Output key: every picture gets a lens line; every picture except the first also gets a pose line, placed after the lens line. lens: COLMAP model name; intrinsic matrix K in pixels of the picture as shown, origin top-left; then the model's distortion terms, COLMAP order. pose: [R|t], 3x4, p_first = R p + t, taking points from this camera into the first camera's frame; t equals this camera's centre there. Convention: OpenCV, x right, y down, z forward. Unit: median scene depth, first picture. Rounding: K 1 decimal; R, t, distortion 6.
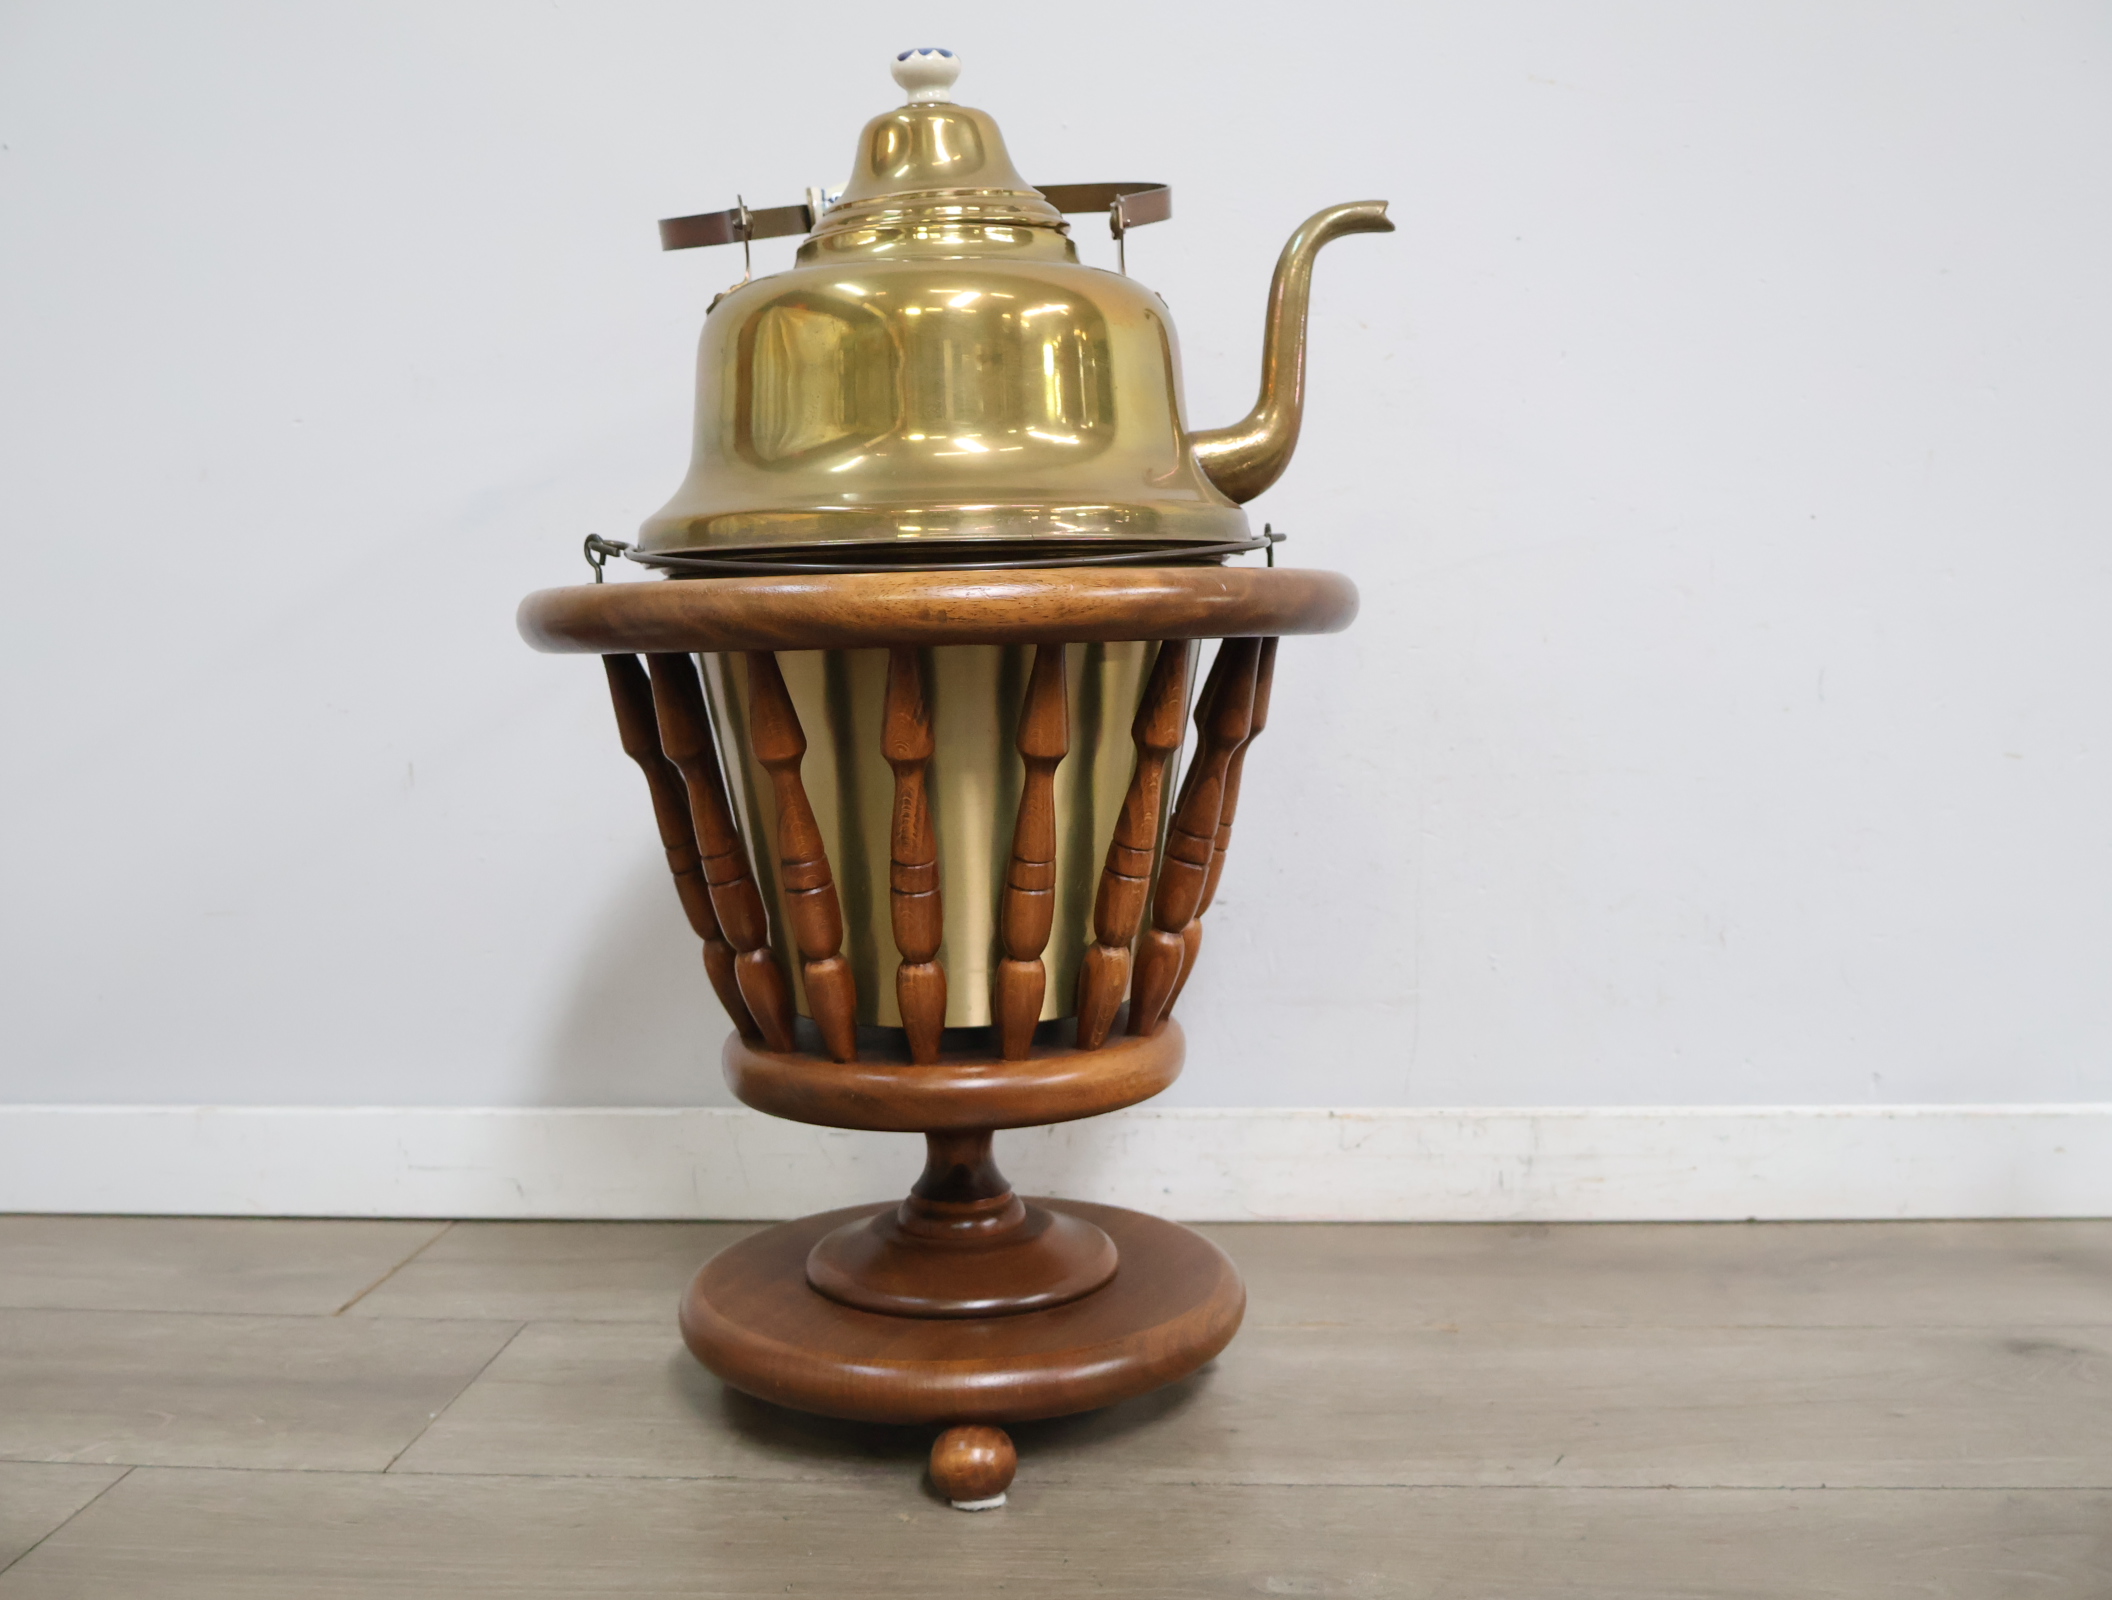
lens RADIAL K [[2031.1, 0, 1052.0], [0, 2031.1, 807.5], [0, 0, 1]] dist [0.009214, 0.000000]
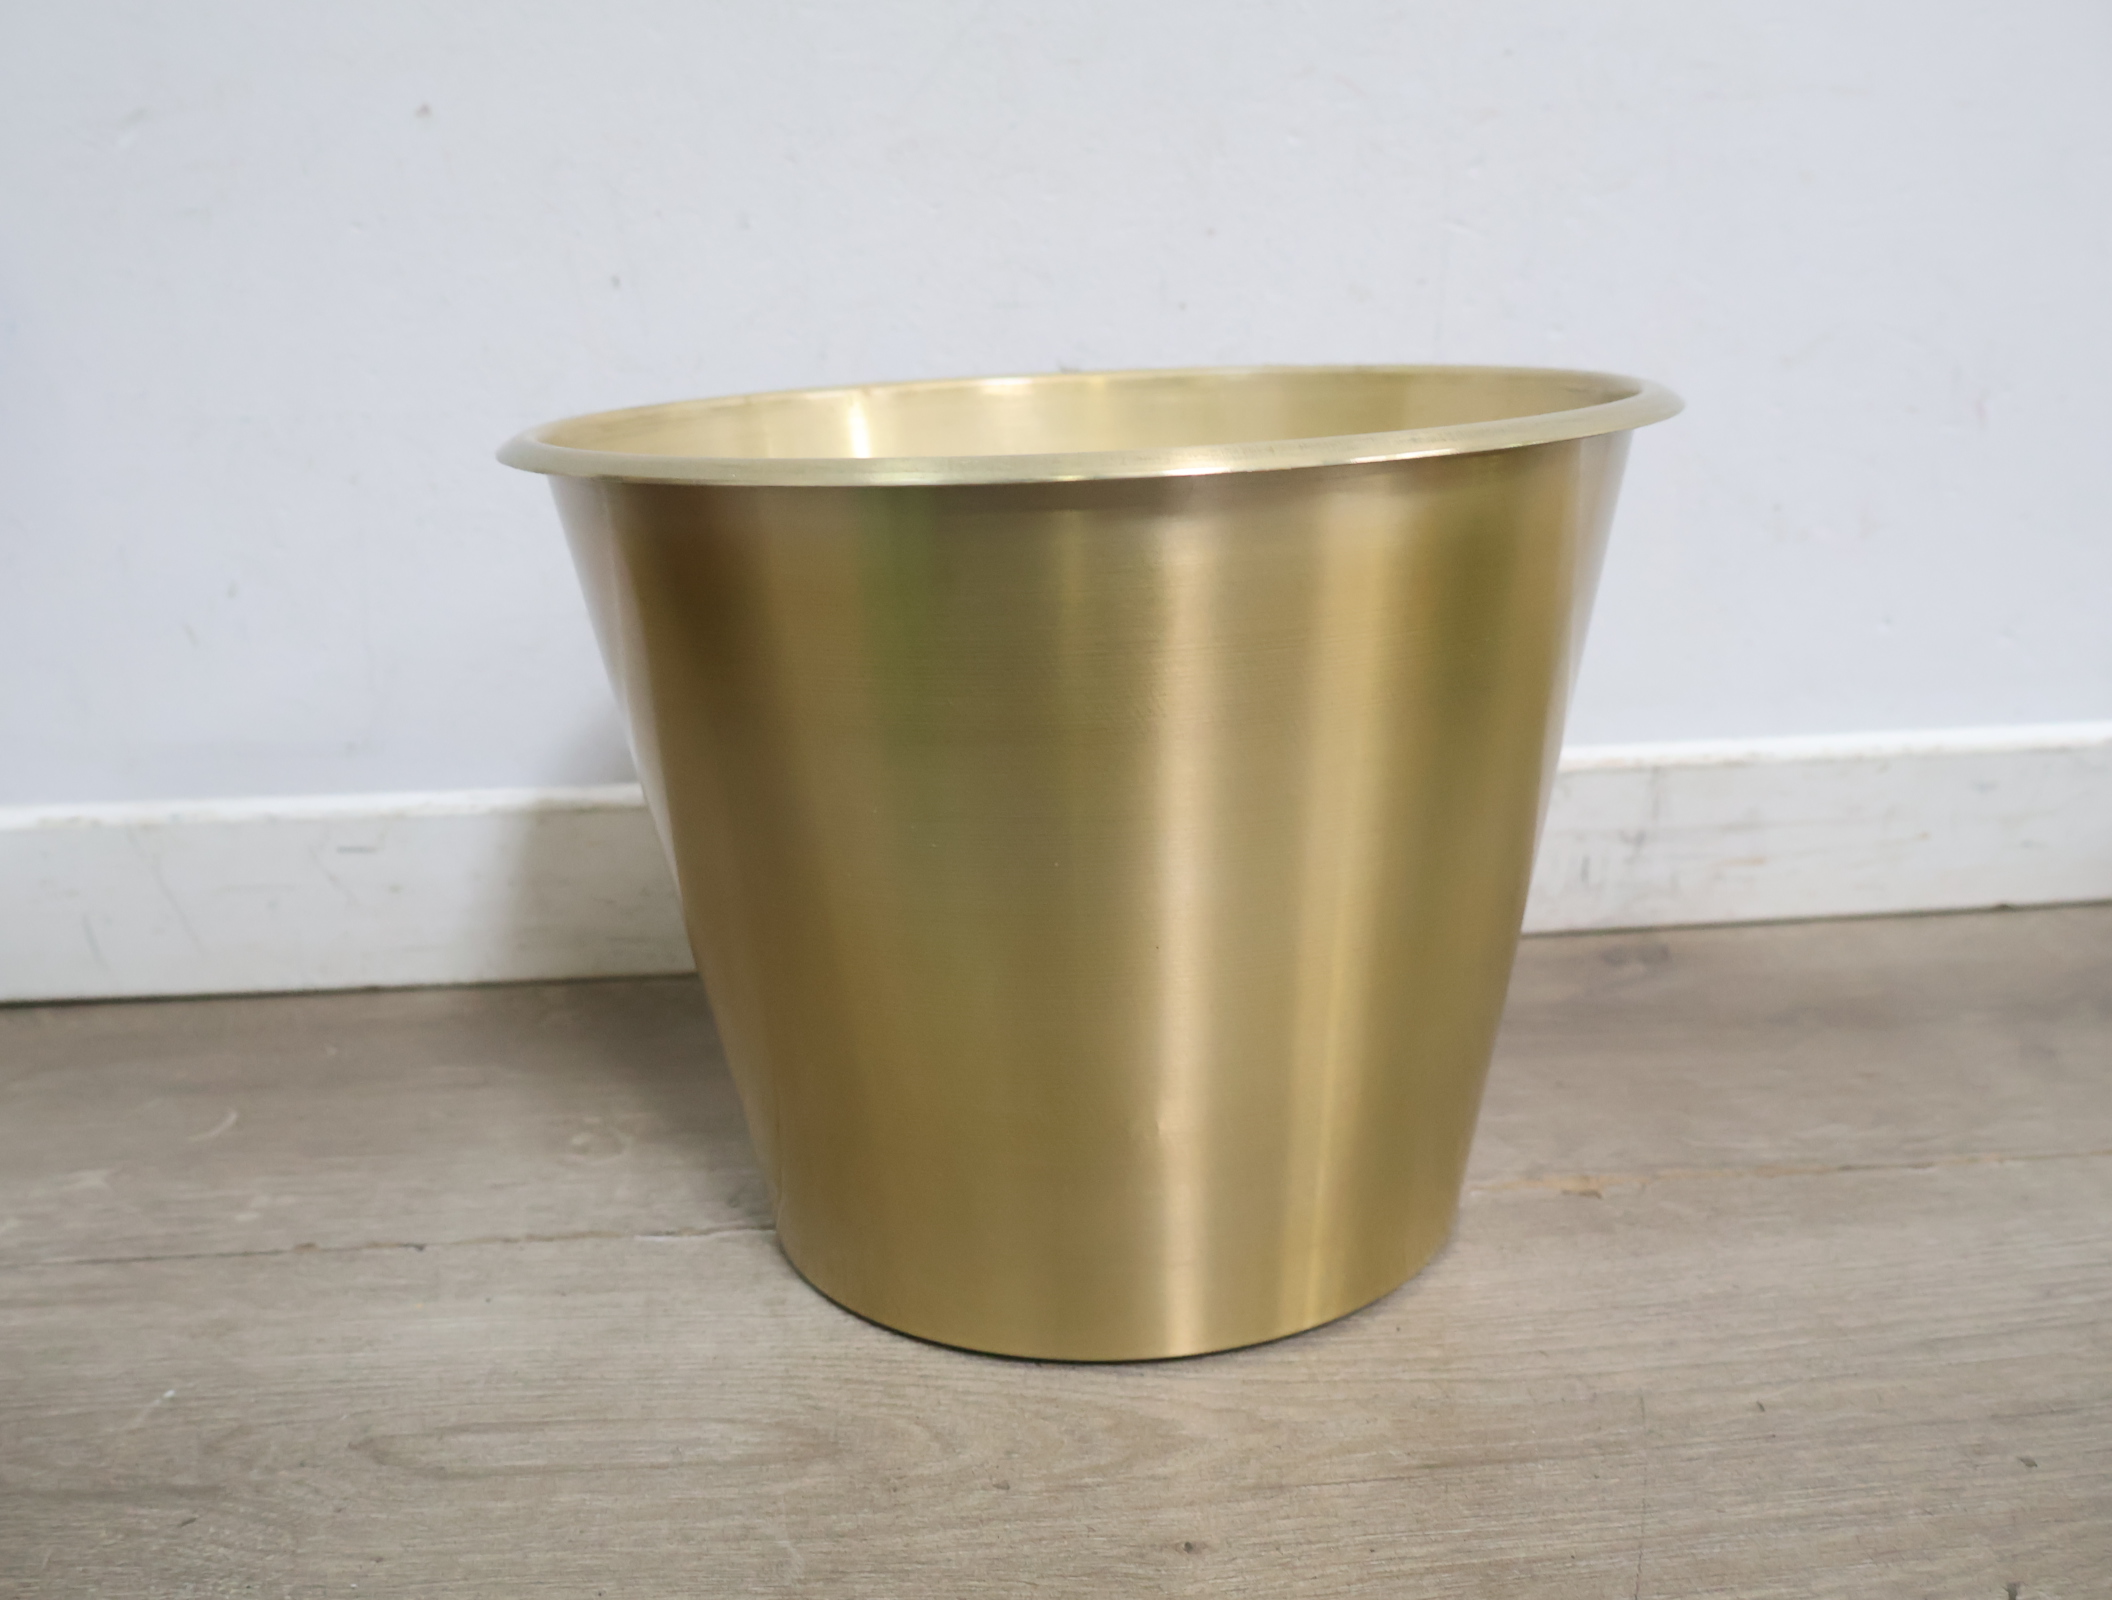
lens RADIAL K [[2031.1, 0, 1058.7], [0, 2031.1, 797.3], [0, 0, 1]] dist [0.009214, 0.000000]
pose [[0.993162, -0.045207, 0.107633, 0.024886], [0.025771, 0.984132, 0.175556, 0.084122], [-0.113861, -0.171582, 0.978568, 0.622559]]
